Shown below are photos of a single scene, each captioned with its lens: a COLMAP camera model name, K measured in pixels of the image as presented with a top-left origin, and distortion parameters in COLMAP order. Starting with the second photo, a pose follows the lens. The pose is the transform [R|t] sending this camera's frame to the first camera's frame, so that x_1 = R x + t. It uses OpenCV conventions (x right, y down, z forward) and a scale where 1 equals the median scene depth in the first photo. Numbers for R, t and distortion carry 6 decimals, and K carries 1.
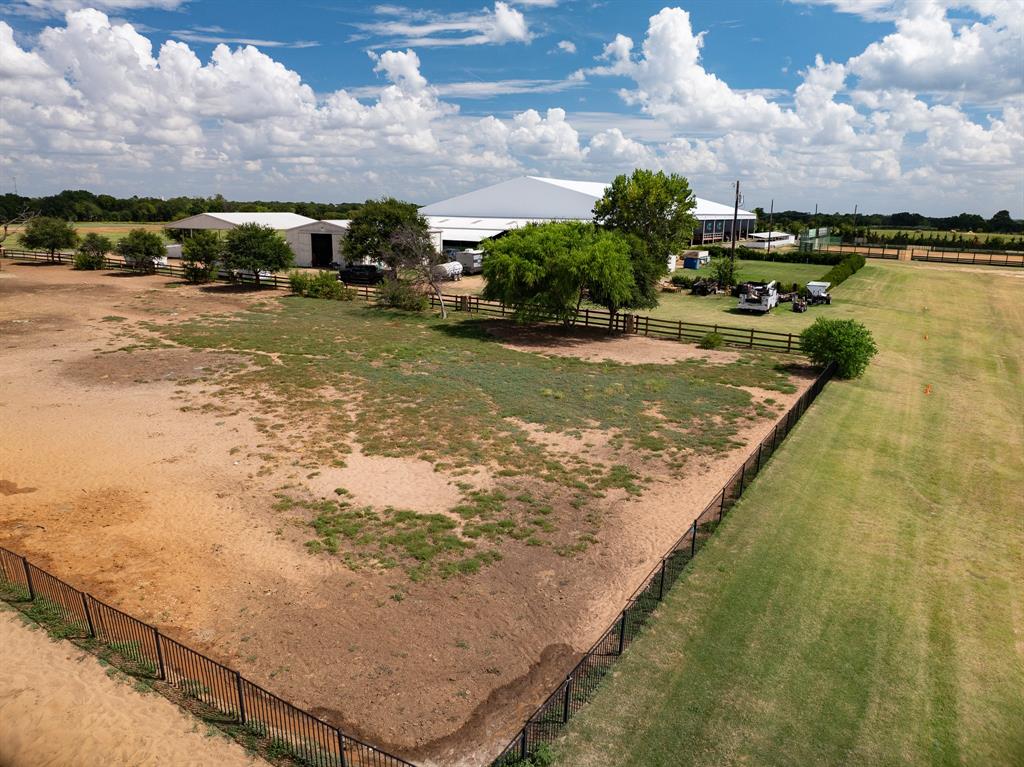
lens RADIAL K [[721.2, 0, 517.2], [0, 721.2, 379.6], [0, 0, 1]] dist [-0.042966, 0.010415]
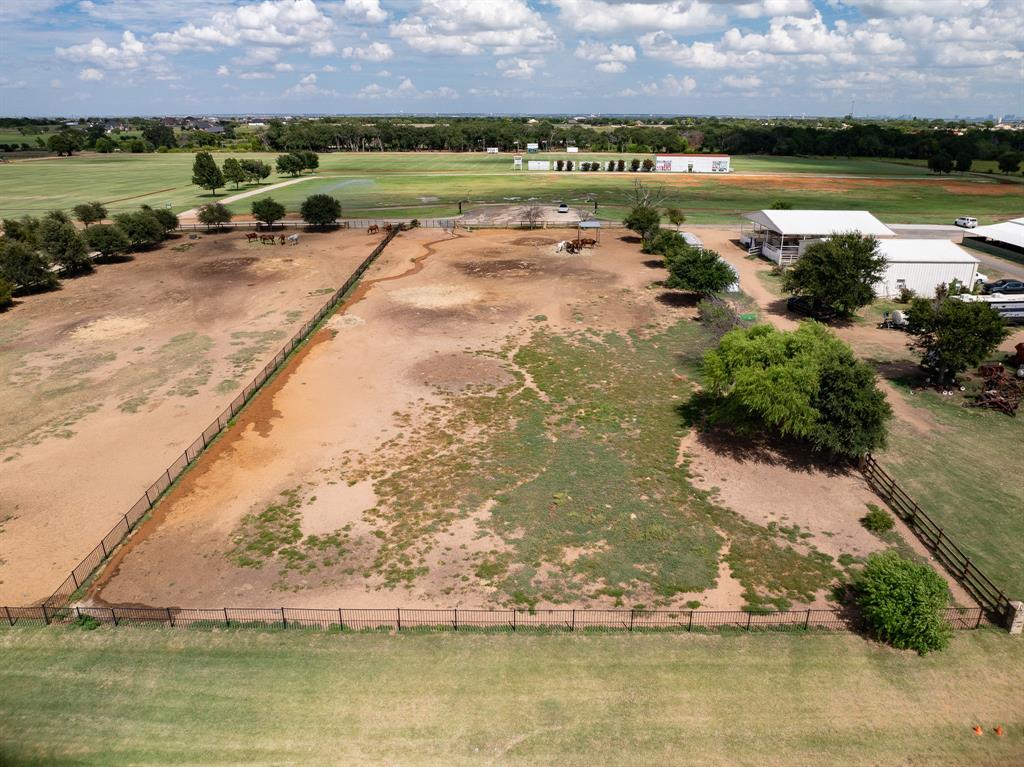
lens RADIAL K [[721.2, 0, 517.2], [0, 721.2, 379.6], [0, 0, 1]] dist [-0.042966, 0.010415]
pose [[0.504003, 0.285870, -0.815021, 0.941898], [-0.195569, 0.956900, 0.214695, -0.415352], [0.841269, 0.051186, 0.538188, 0.314650]]
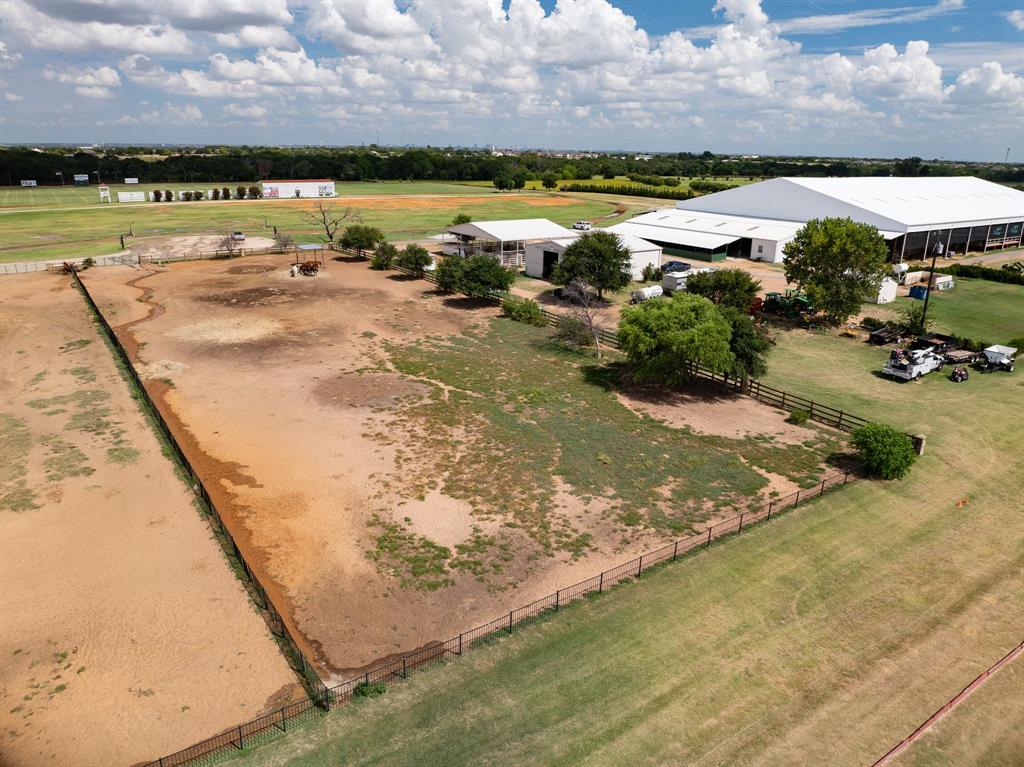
lens RADIAL K [[721.2, 0, 517.2], [0, 721.2, 379.6], [0, 0, 1]] dist [-0.042966, 0.010415]
pose [[0.910811, 0.124993, -0.393447, 0.425684], [-0.097067, 0.991184, 0.090181, -0.240760], [0.401250, -0.043947, 0.914914, -0.298385]]
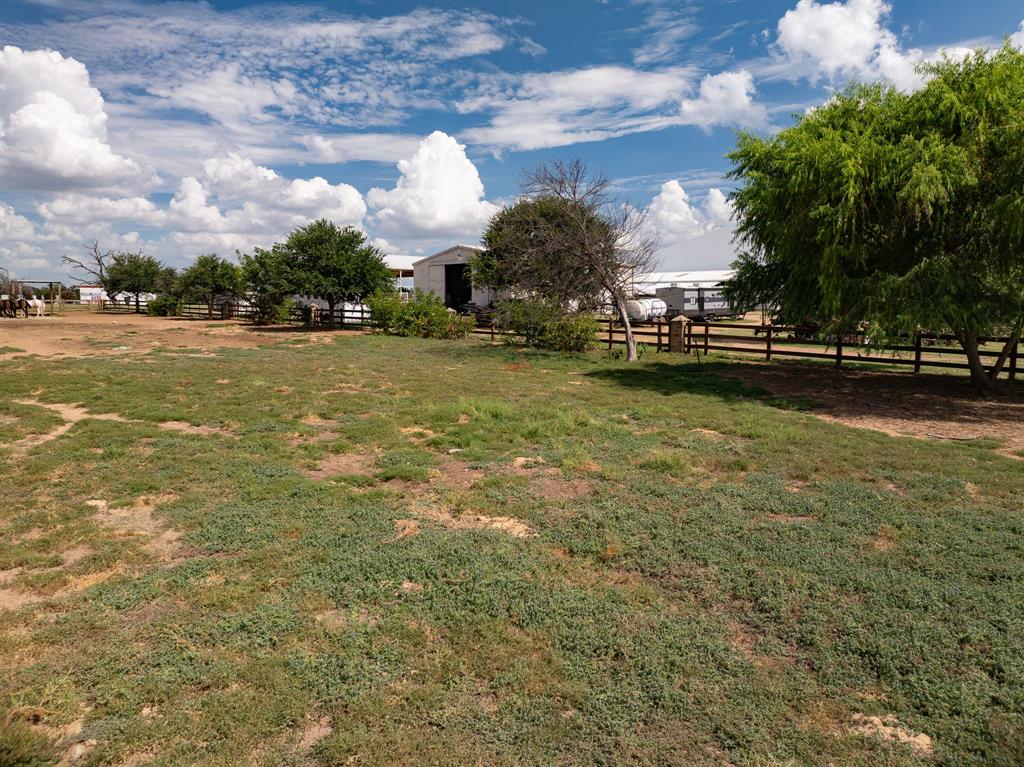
lens RADIAL K [[721.2, 0, 517.2], [0, 721.2, 379.6], [0, 0, 1]] dist [-0.042966, 0.010415]
pose [[0.964479, 0.012468, -0.263863, -0.087879], [-0.046624, 0.991238, -0.123585, -0.027335], [0.260011, 0.131497, 0.956610, 0.933202]]
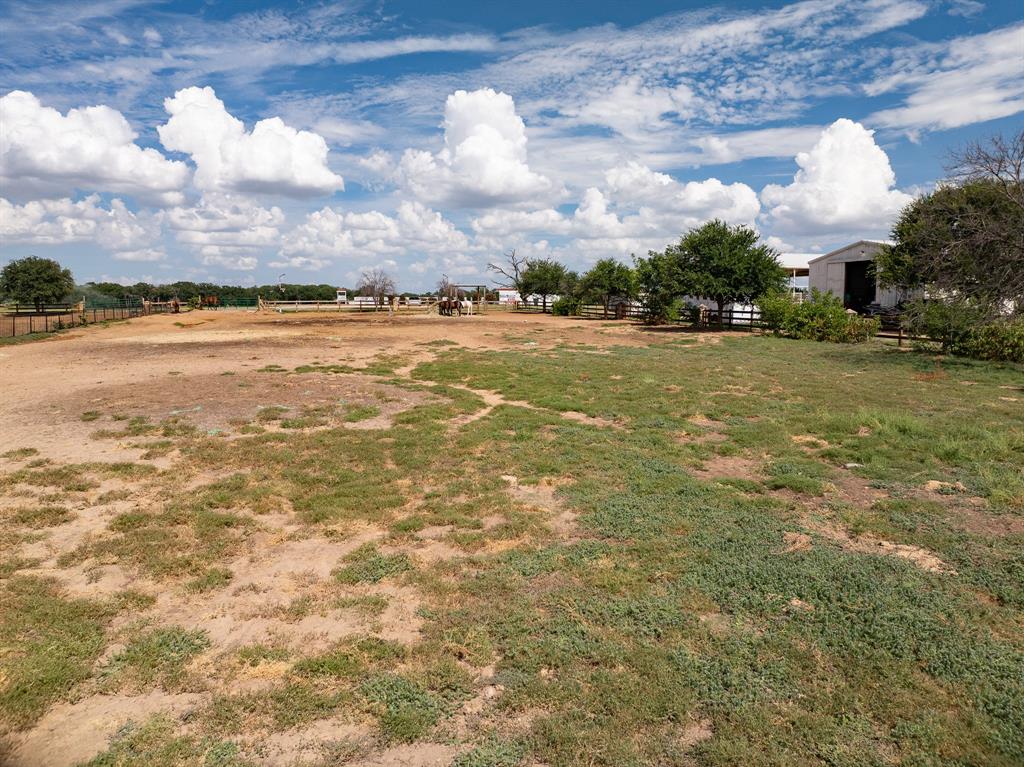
lens RADIAL K [[721.2, 0, 517.2], [0, 721.2, 379.6], [0, 0, 1]] dist [-0.042966, 0.010415]
pose [[0.703234, 0.055310, -0.708803, -0.090898], [-0.150440, 0.985971, -0.072319, -0.027020], [0.694859, 0.157490, 0.701689, 0.932595]]
